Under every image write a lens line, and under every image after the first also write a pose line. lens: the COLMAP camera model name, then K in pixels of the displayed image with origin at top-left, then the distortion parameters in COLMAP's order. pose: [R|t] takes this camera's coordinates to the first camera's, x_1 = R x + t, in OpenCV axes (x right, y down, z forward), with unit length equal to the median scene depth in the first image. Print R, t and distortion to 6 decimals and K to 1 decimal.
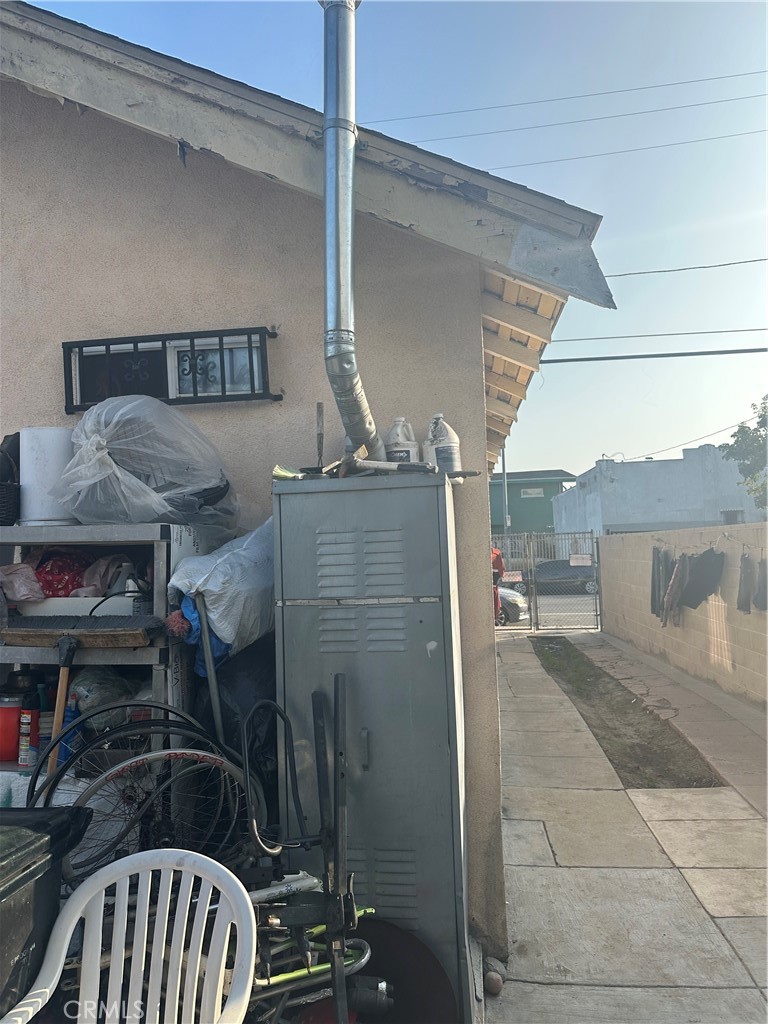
lens RADIAL K [[706.0, 0, 379.7], [0, 706.0, 513.2], [0, 0, 1]] dist [0.075010, -0.111538]
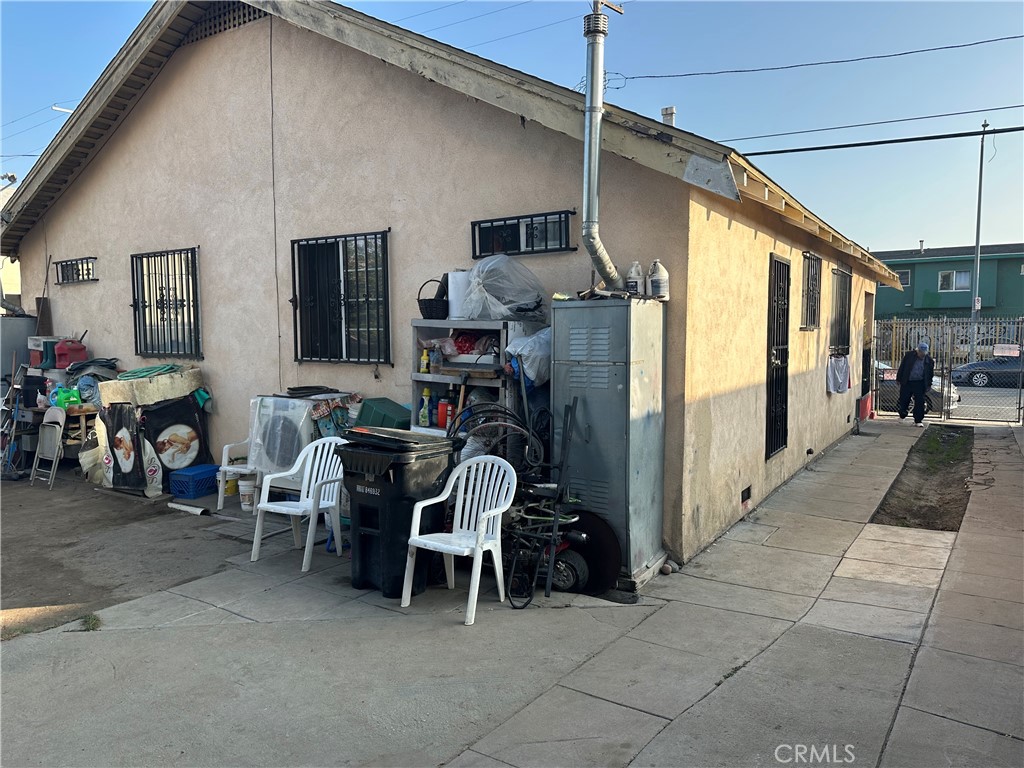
lens RADIAL K [[706.0, 0, 509.2], [0, 706.0, 378.5], [0, 0, 1]] dist [0.075010, -0.111538]
pose [[0.898281, 0.061973, -0.435030, 0.581642], [-0.005591, 0.991537, 0.129705, -0.081822], [0.439386, -0.114079, 0.891025, -0.807135]]
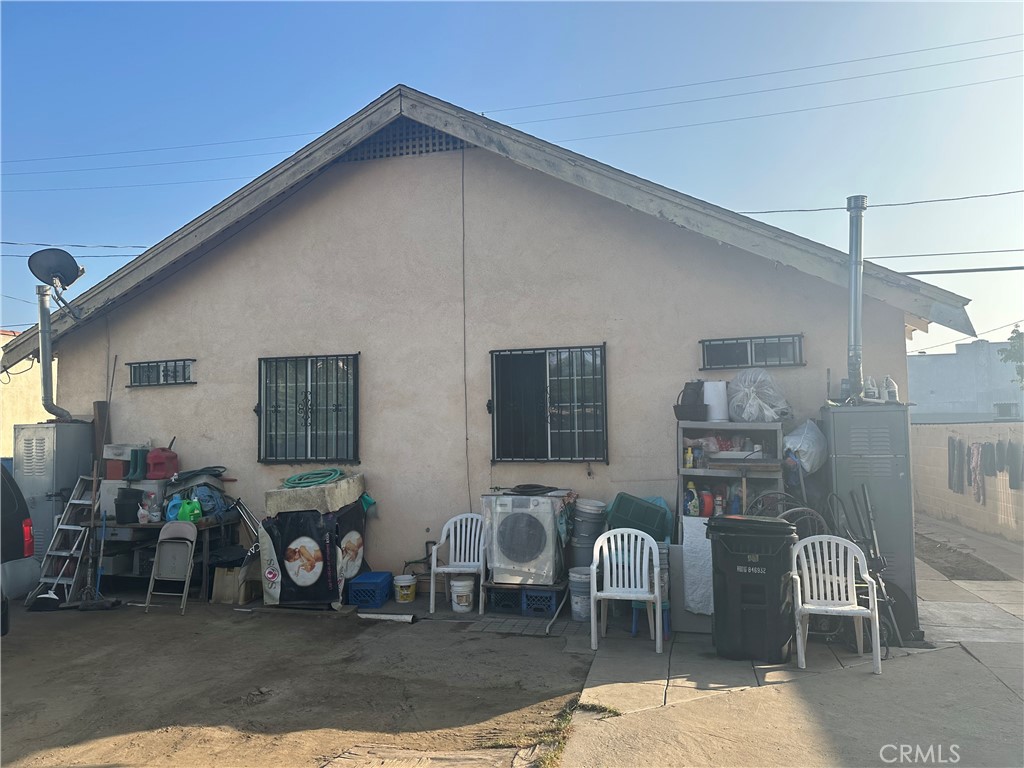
lens RADIAL K [[706.0, 0, 509.2], [0, 706.0, 378.5], [0, 0, 1]] dist [0.075010, -0.111538]
pose [[0.989704, 0.012534, -0.142578, -0.855468], [-0.015605, 0.999669, -0.020441, -0.070730], [0.142275, 0.022455, 0.989572, -1.547638]]
